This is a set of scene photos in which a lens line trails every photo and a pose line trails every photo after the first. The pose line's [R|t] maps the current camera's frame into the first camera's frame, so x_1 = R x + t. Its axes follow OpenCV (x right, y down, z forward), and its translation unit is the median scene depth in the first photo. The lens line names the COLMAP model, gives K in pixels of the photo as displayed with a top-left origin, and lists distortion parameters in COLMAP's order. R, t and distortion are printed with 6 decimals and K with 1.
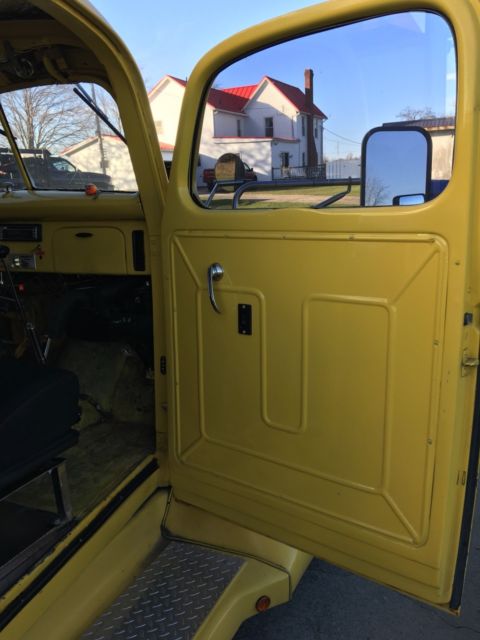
lens RADIAL K [[546.8, 0, 240.0], [0, 546.8, 320.0], [0, 0, 1]] dist [0.059710, -0.000315]
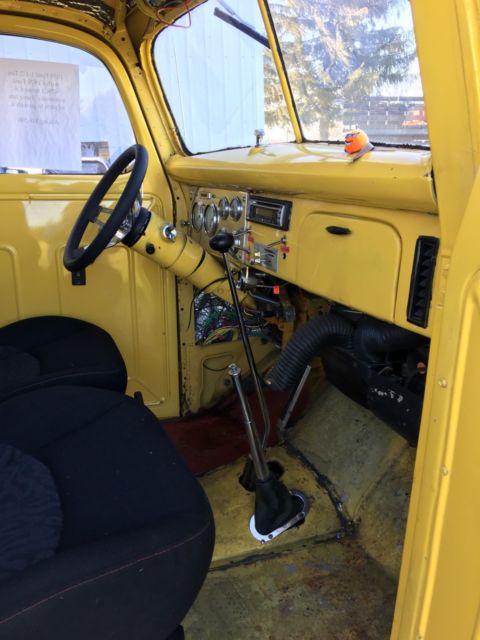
lens RADIAL K [[546.8, 0, 240.0], [0, 546.8, 320.0], [0, 0, 1]] dist [0.059710, -0.000315]
pose [[0.758551, 0.213393, -0.615681, -0.012044], [-0.163315, 0.976960, 0.137398, -0.120449], [0.630815, -0.003674, 0.775924, 0.503796]]
